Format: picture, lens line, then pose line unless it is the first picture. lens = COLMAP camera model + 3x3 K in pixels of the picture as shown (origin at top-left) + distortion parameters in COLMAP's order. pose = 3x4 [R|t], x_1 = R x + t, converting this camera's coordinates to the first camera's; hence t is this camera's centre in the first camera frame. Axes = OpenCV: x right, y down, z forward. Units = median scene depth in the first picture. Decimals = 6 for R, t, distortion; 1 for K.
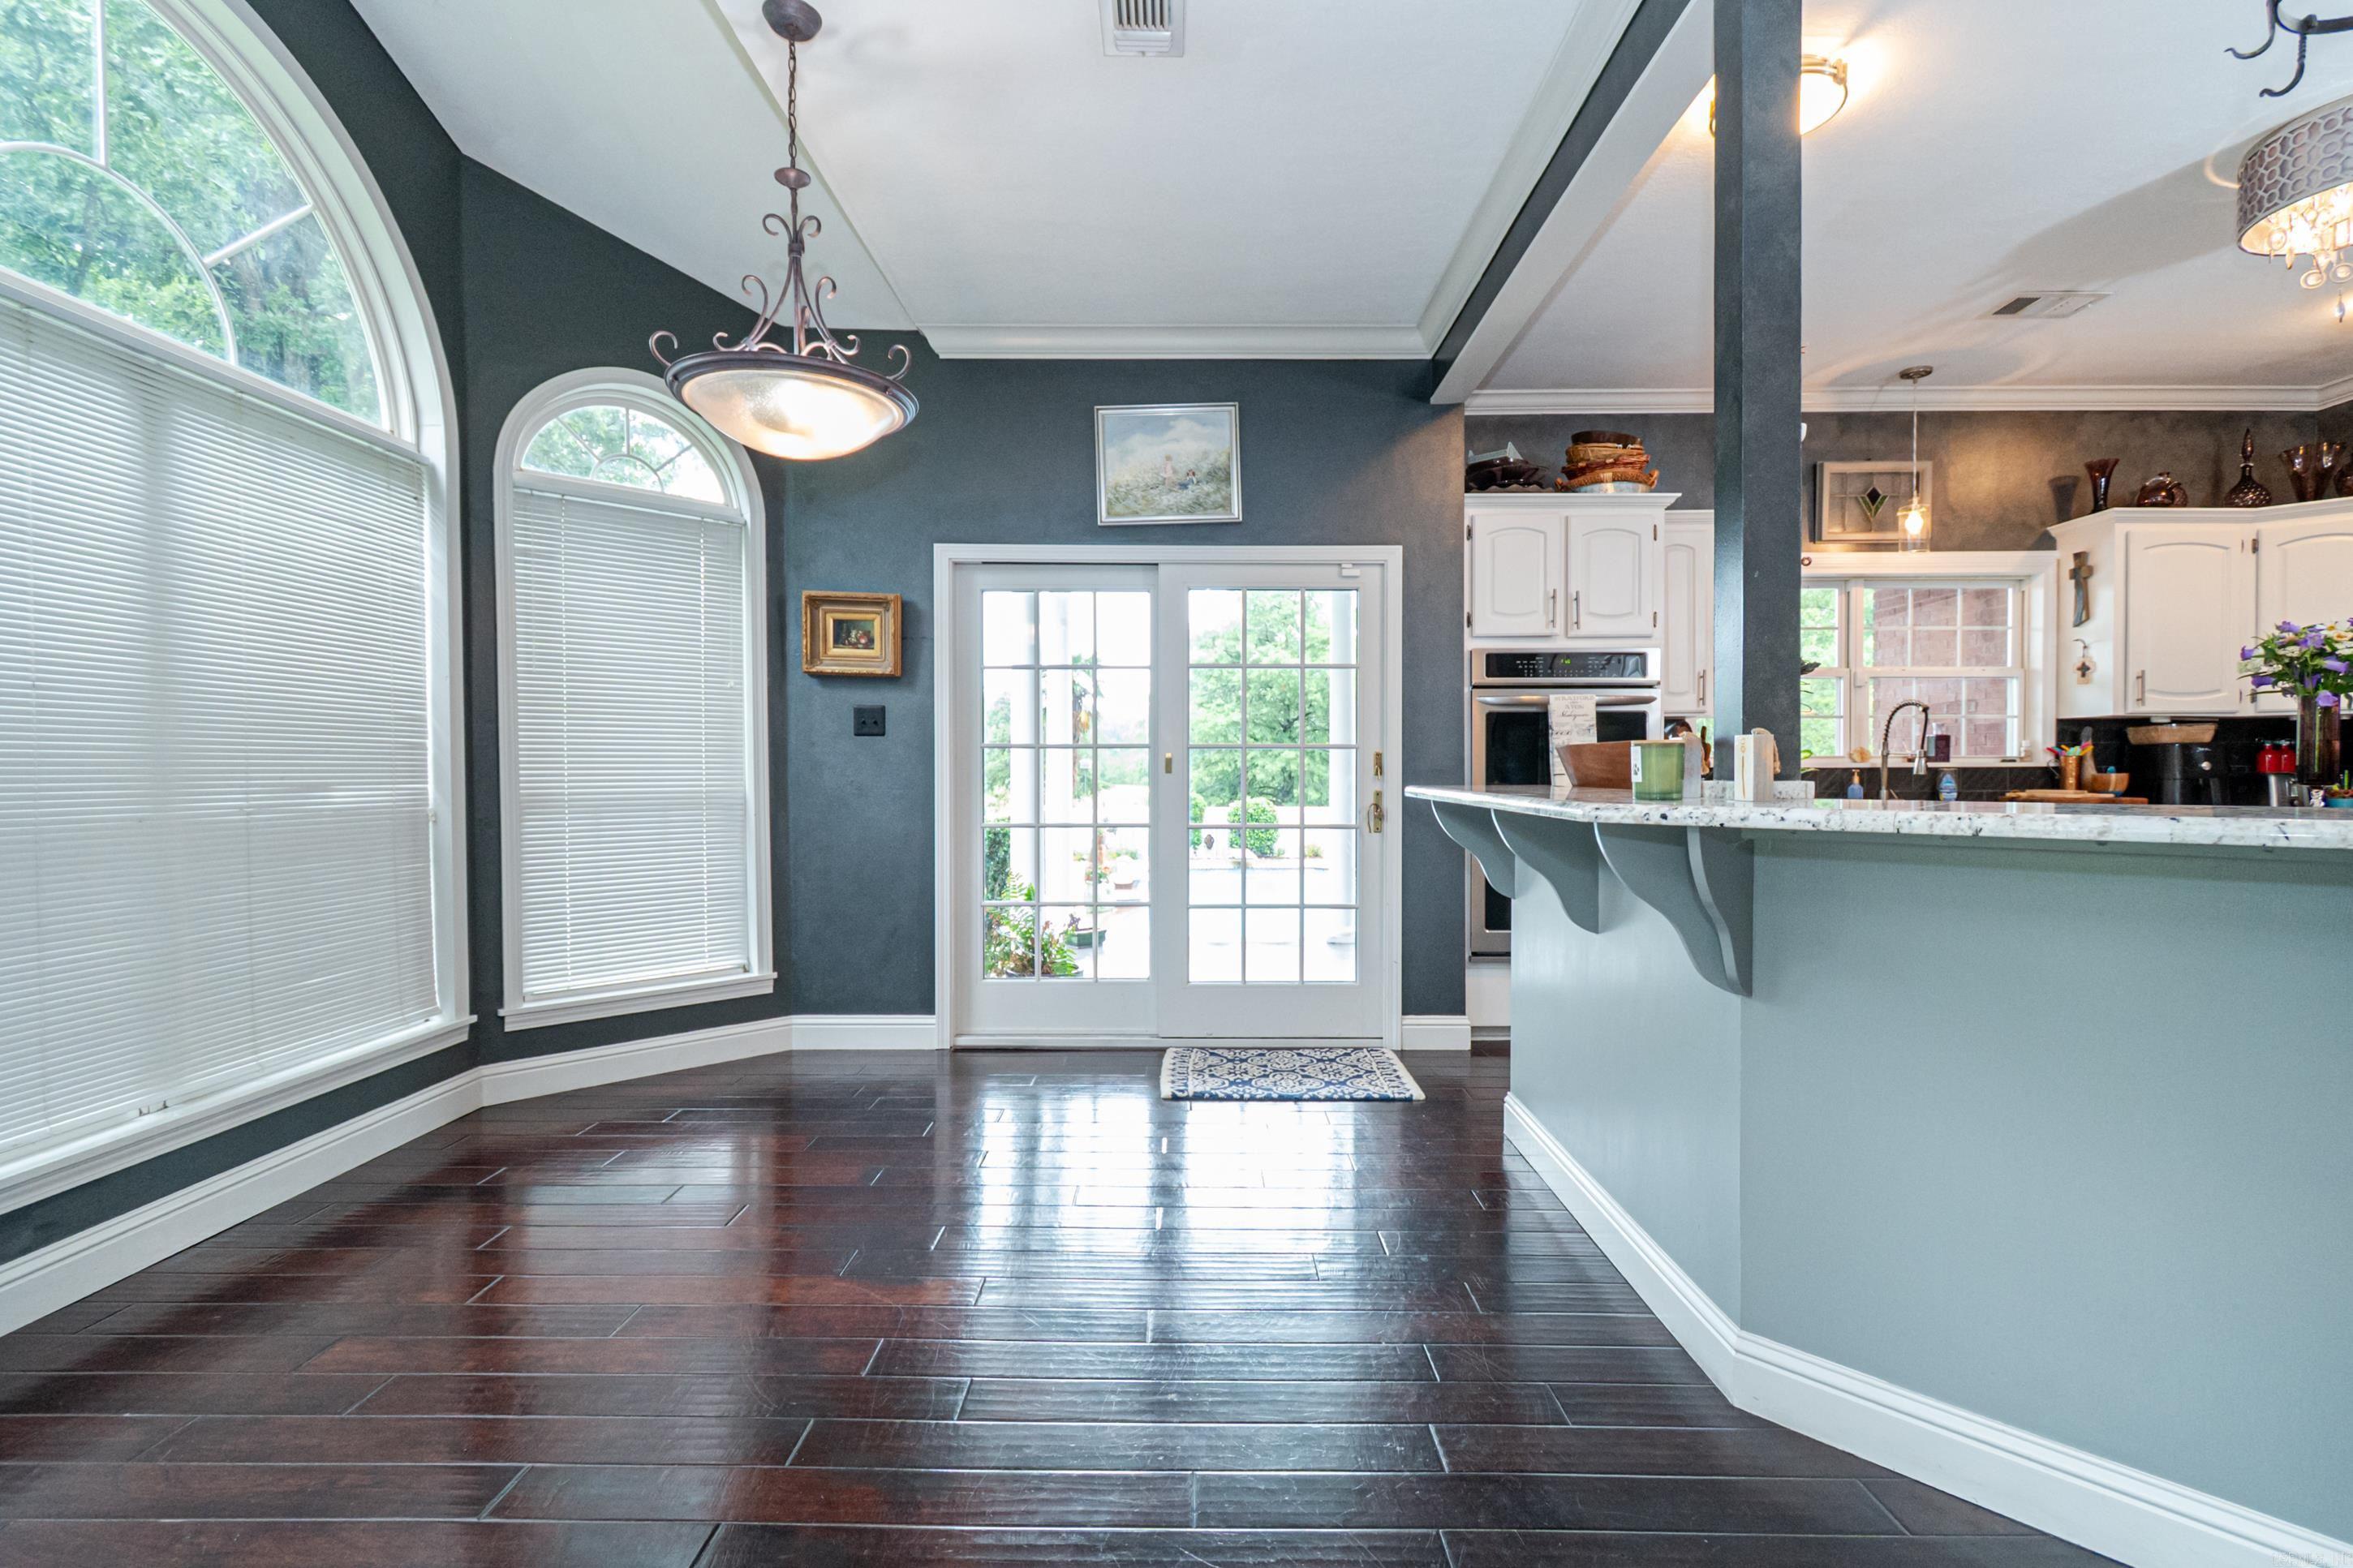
lens RADIAL K [[1041.1, 0, 1185.7], [0, 1041.1, 786.8], [0, 0, 1]] dist [0.029002, -0.015970]
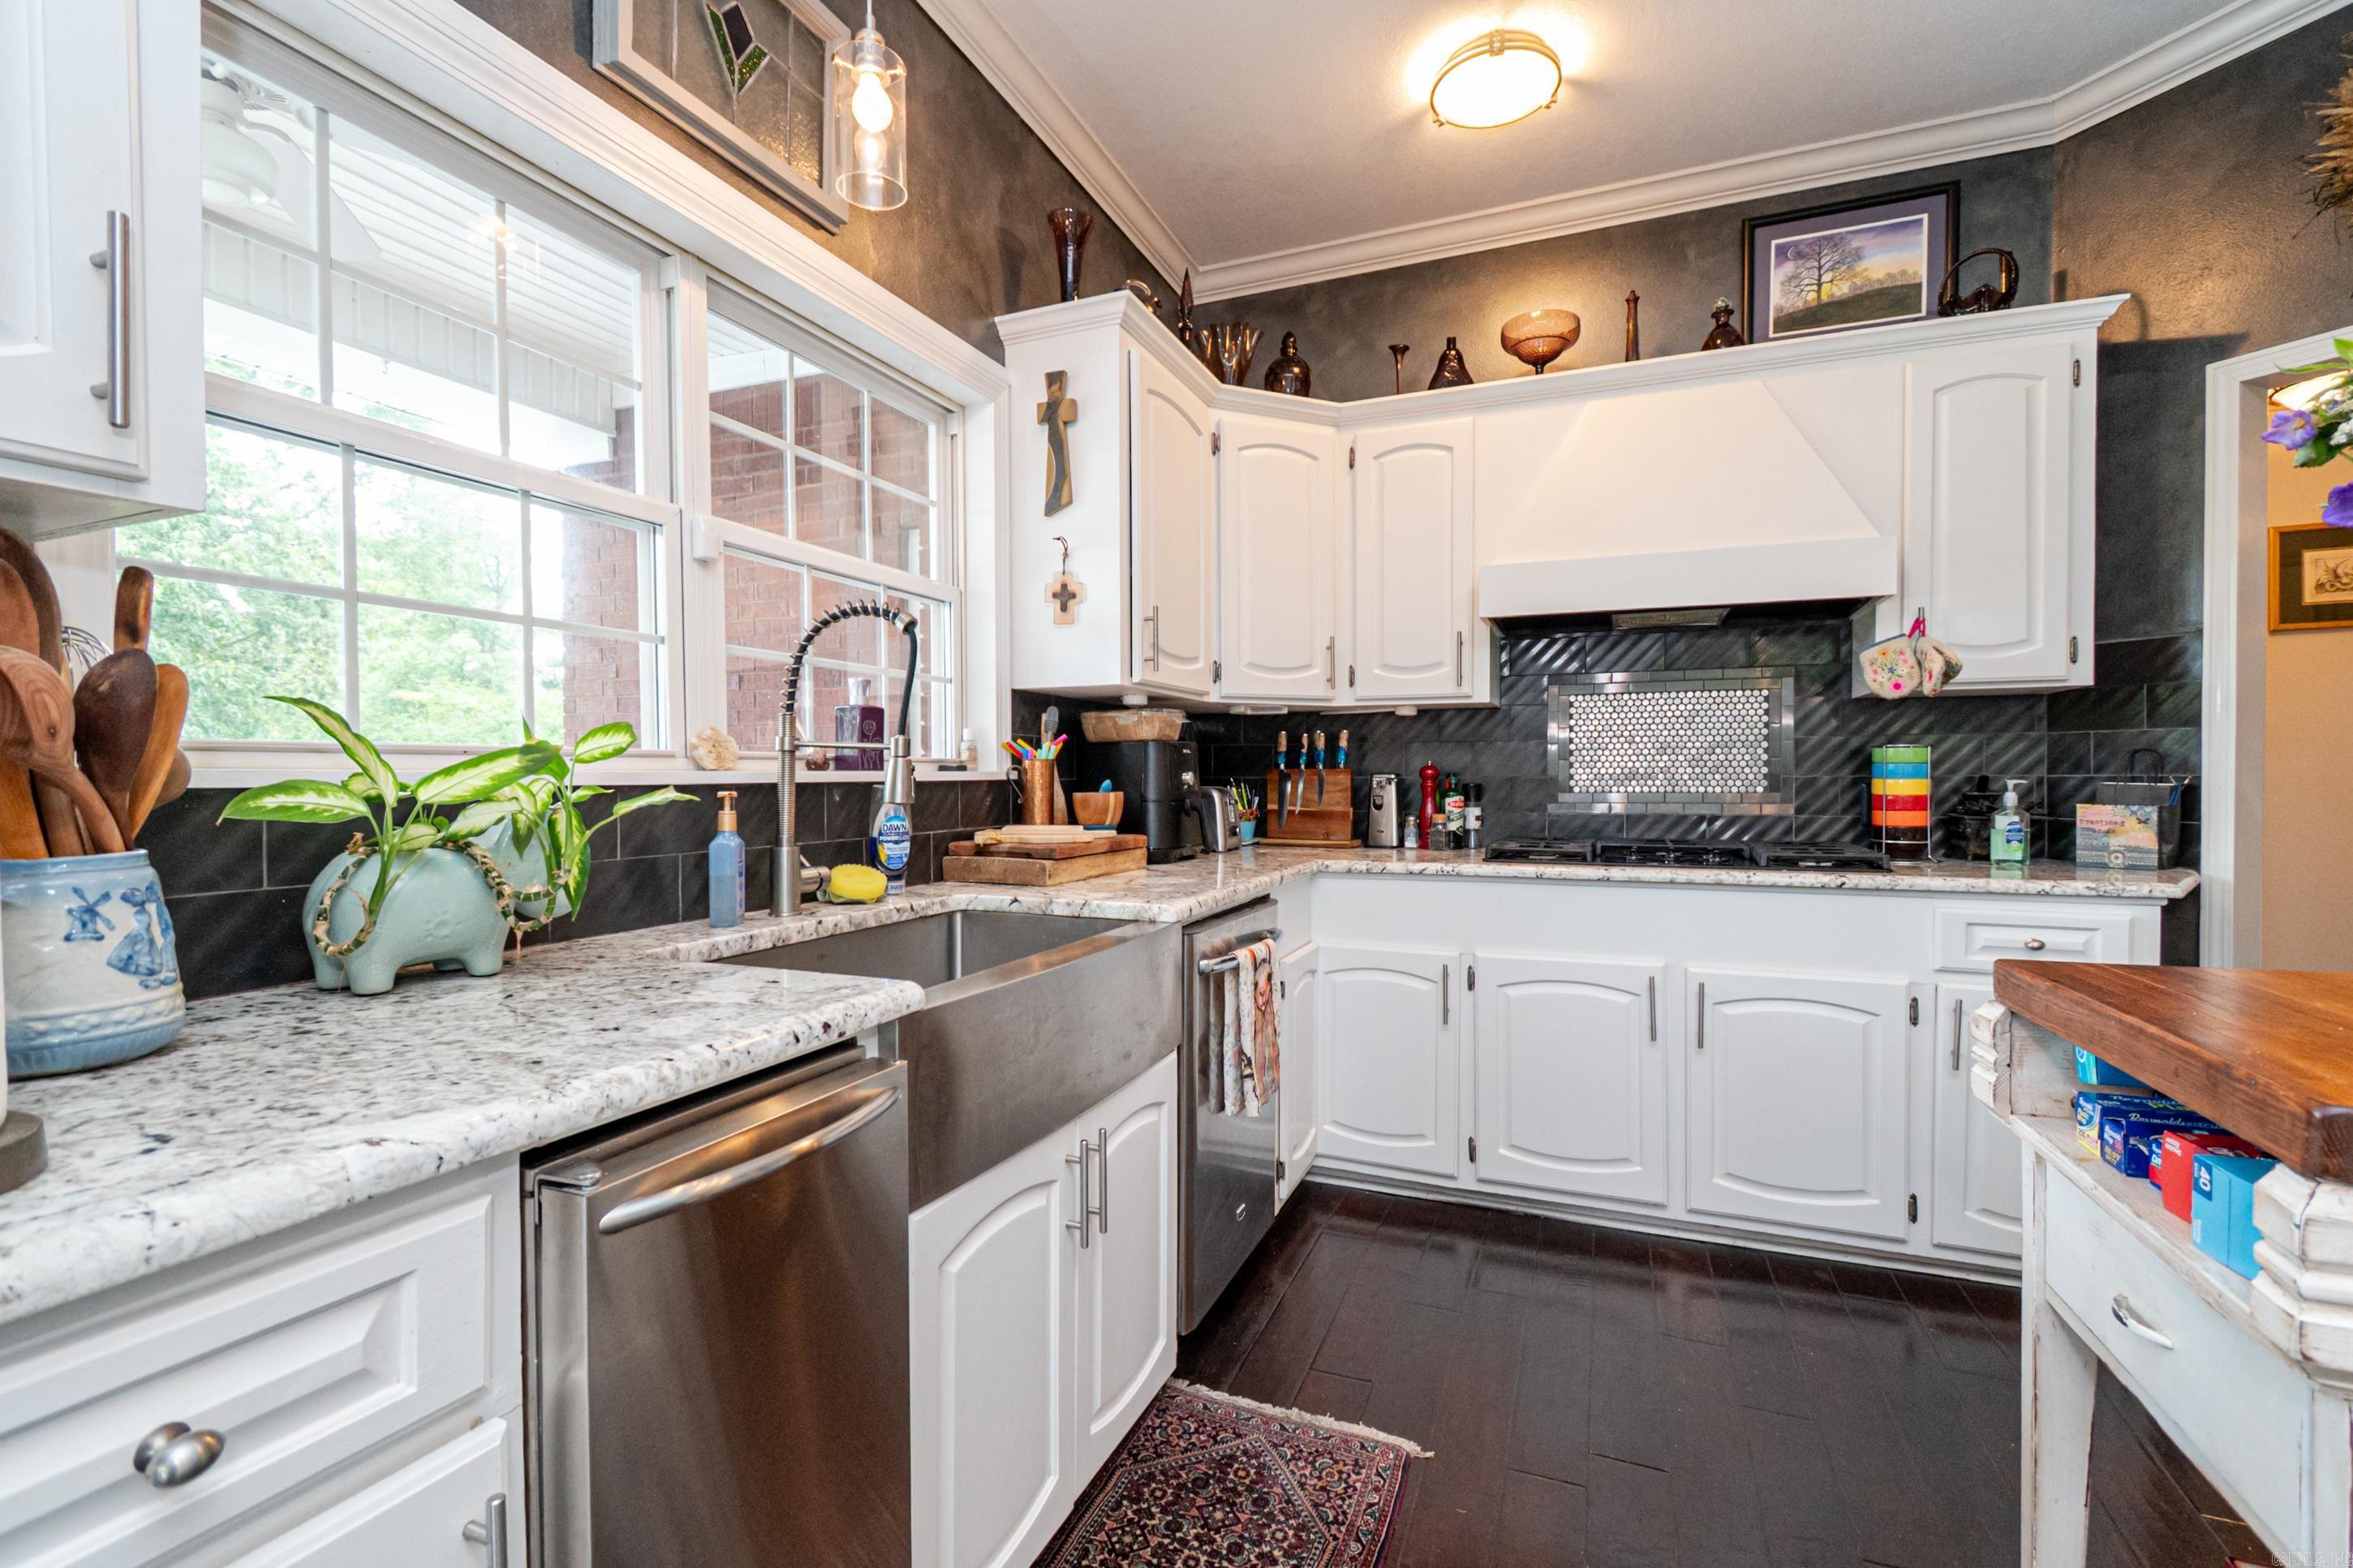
lens RADIAL K [[1041.1, 0, 1185.7], [0, 1041.1, 786.8], [0, 0, 1]] dist [0.029002, -0.015970]
pose [[0.373099, -0.011602, 0.927719, 0.401124], [0.019184, 0.999805, 0.004788, -0.017462], [-0.927593, 0.016011, 0.373248, 0.778097]]
